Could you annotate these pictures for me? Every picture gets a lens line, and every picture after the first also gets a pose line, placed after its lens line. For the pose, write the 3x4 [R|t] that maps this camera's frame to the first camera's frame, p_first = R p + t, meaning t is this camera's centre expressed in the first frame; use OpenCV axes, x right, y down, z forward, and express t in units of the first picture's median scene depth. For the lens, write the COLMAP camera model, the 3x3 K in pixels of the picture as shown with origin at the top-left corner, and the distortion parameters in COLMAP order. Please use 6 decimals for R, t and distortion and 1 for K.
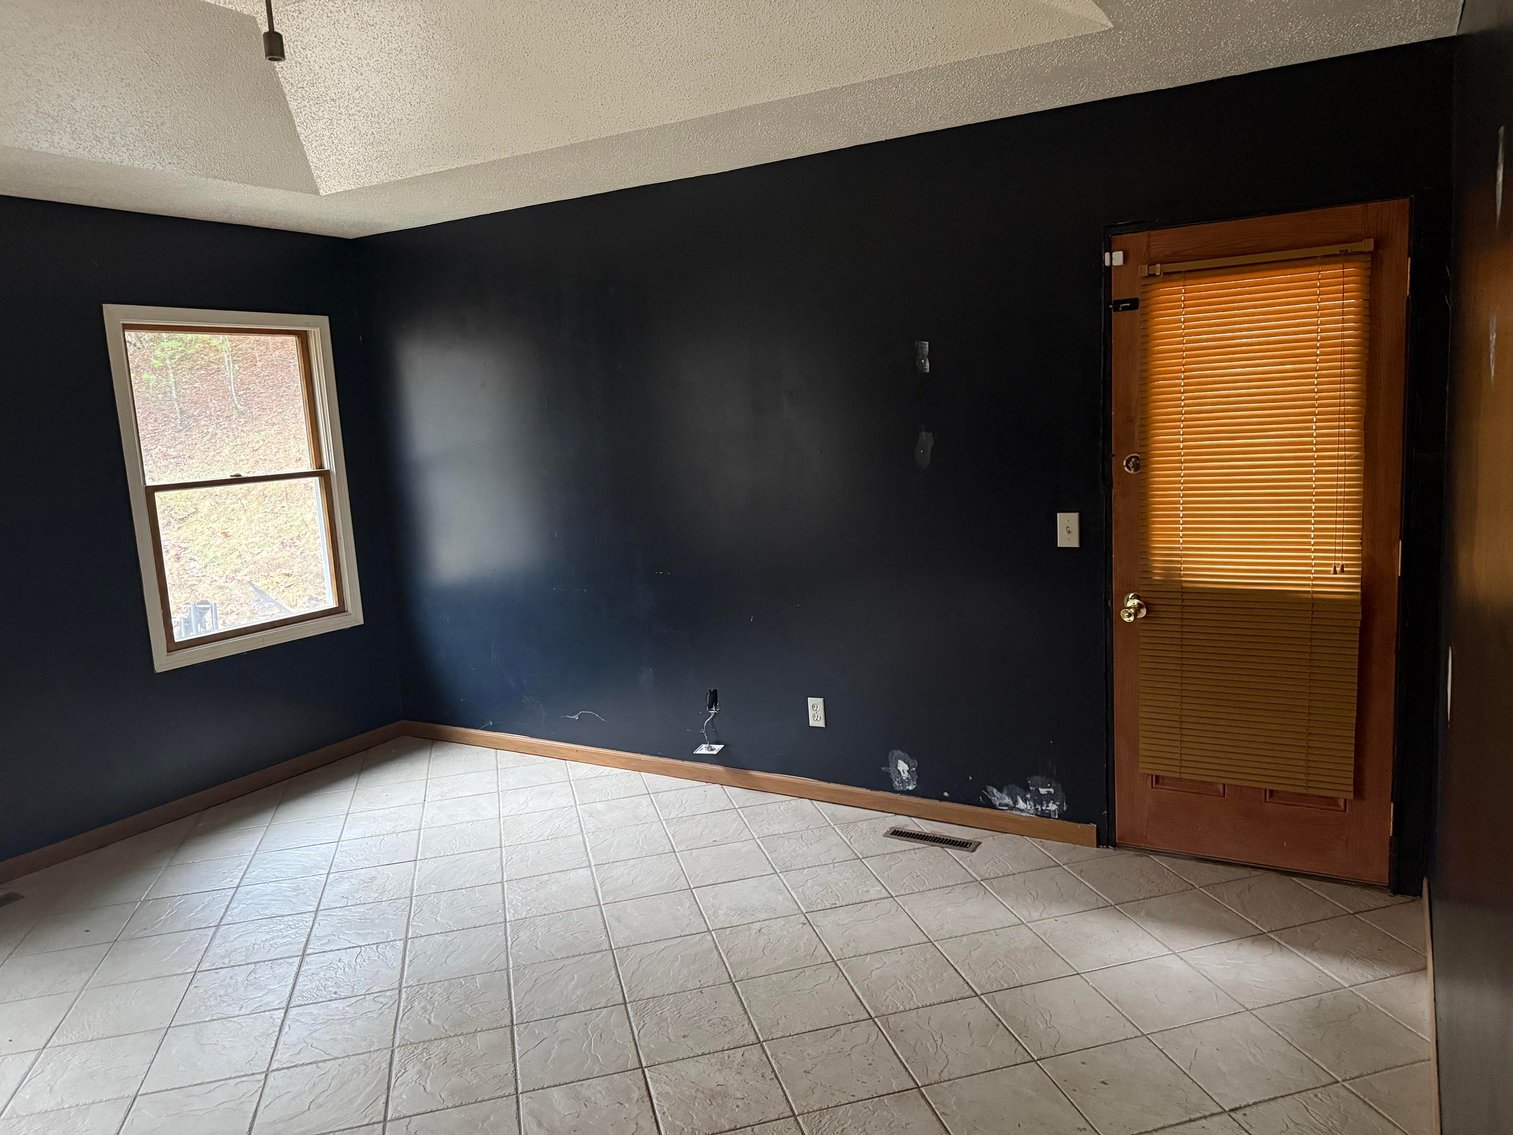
lens RADIAL K [[1057.8, 0, 773.3], [0, 1057.8, 556.7], [0, 0, 1]] dist [0.041003, -0.064125]
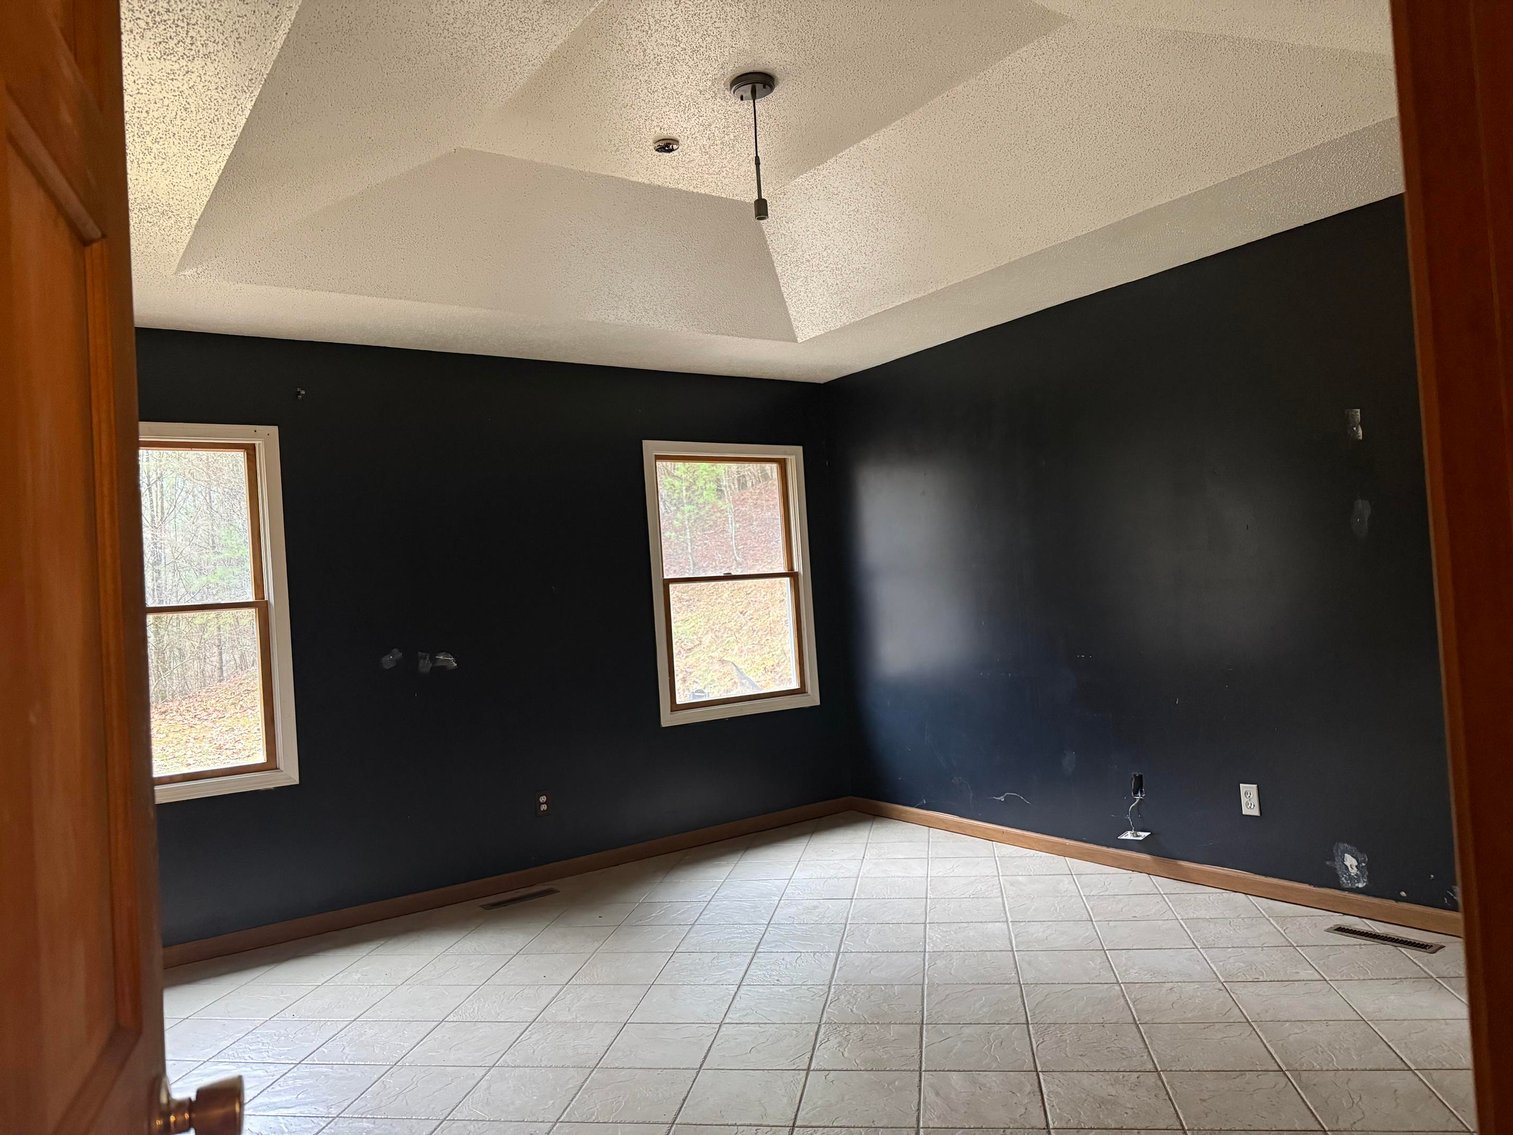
lens RADIAL K [[1057.8, 0, 750.3], [0, 1057.8, 565.4], [0, 0, 1]] dist [0.041003, -0.064125]
pose [[0.899817, -0.019479, -0.435833, 0.062256], [-0.045967, 0.989209, -0.139115, 0.098077], [0.433840, 0.145212, 0.889211, -0.092245]]
